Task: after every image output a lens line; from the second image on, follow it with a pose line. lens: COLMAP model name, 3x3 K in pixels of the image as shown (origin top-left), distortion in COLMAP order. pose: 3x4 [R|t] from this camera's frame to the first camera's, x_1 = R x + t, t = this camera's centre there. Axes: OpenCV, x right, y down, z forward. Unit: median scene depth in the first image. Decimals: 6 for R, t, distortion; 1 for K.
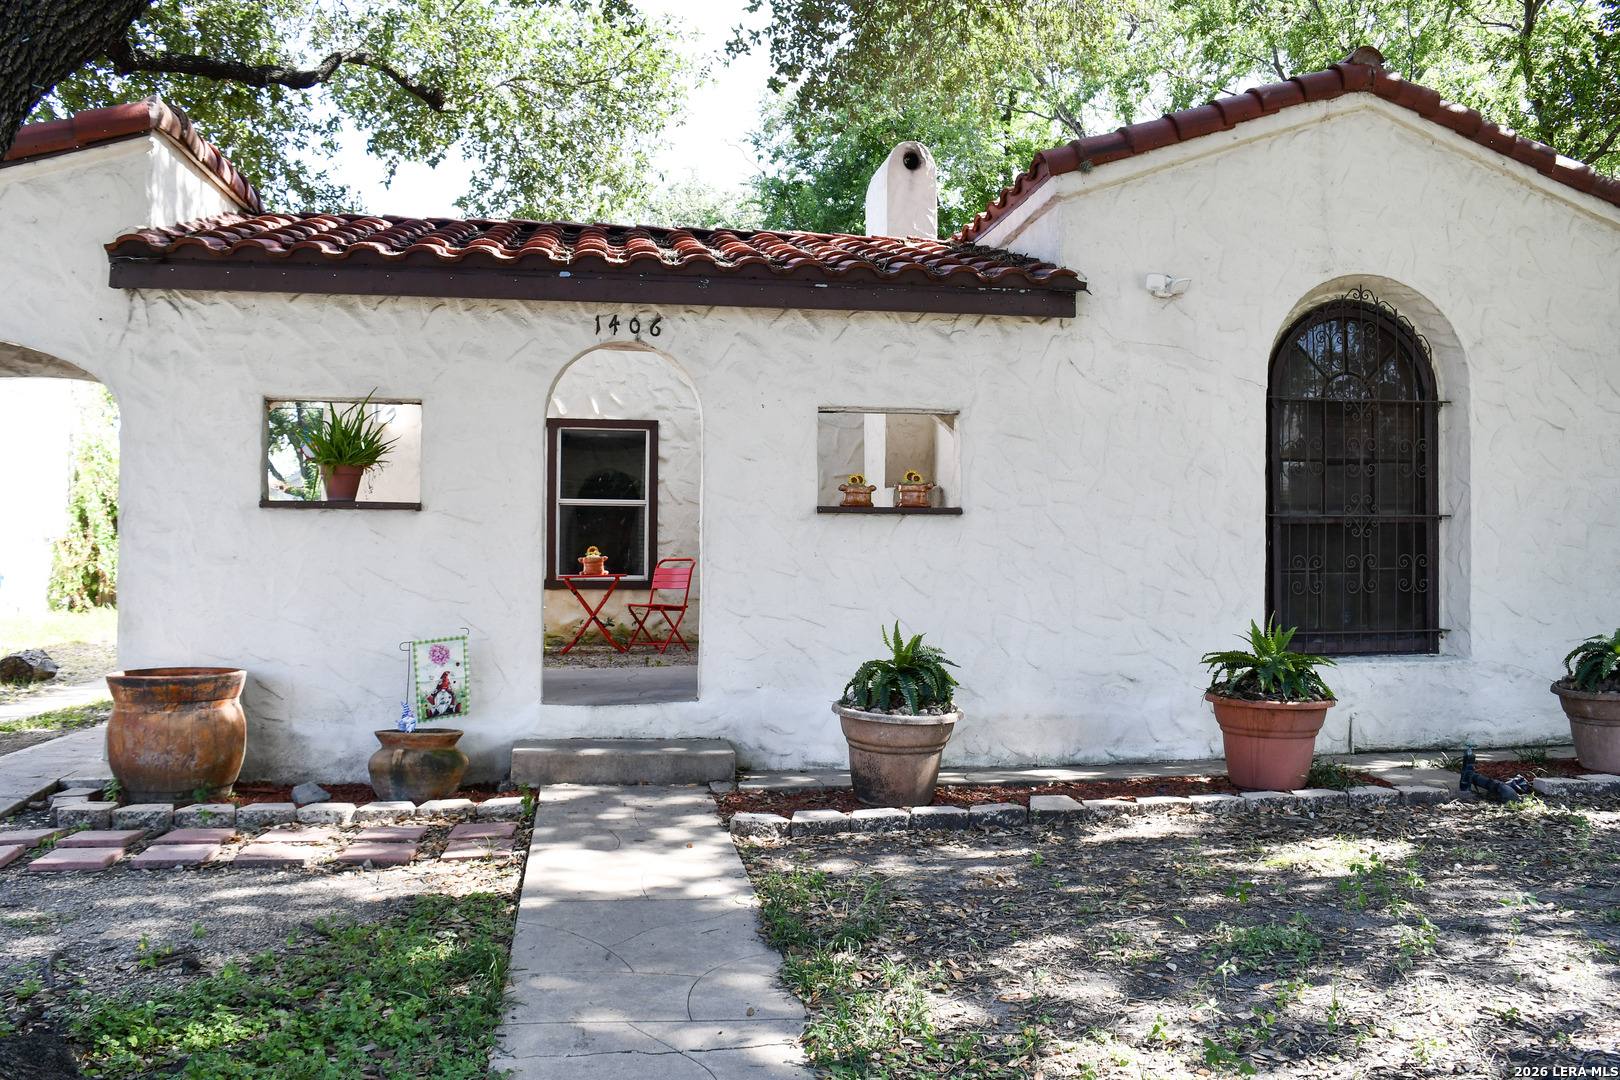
lens RADIAL K [[1274.9, 0, 794.7], [0, 1274.9, 533.7], [0, 0, 1]] dist [-0.095805, 0.024707]
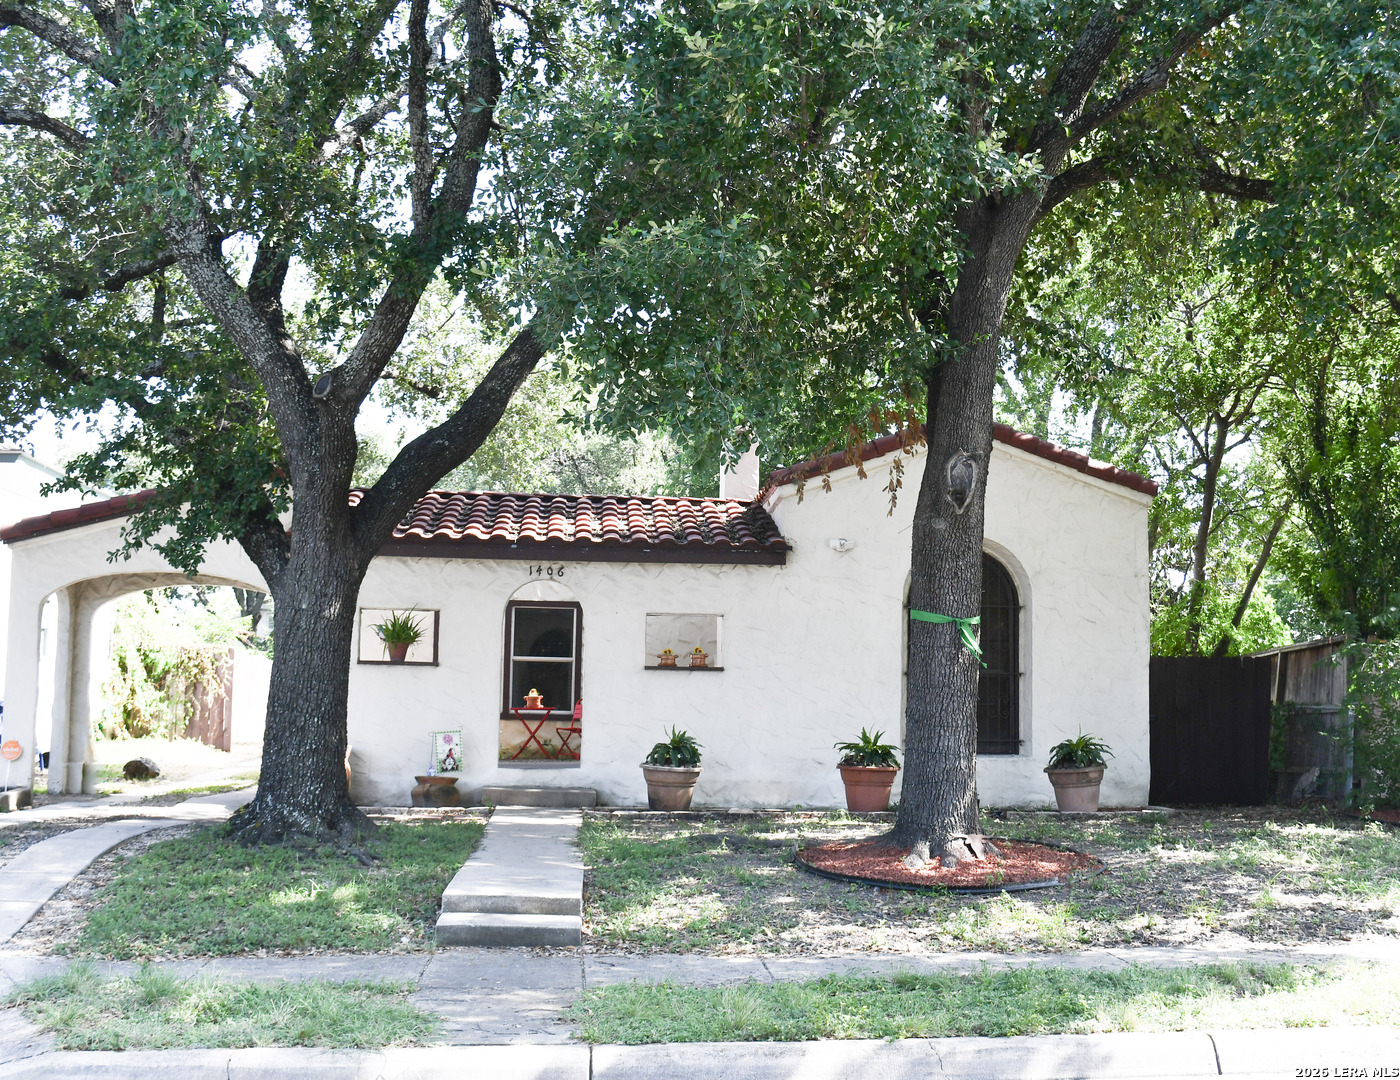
lens RADIAL K [[1665.1, 0, 705.2], [0, 1665.1, 543.4], [0, 0, 1]] dist [-0.063975, 0.000000]
pose [[0.997286, 0.003062, -0.073567, 0.279939], [-0.009465, 0.996177, -0.086848, 0.010730], [0.073020, 0.087309, 0.993502, -1.421060]]
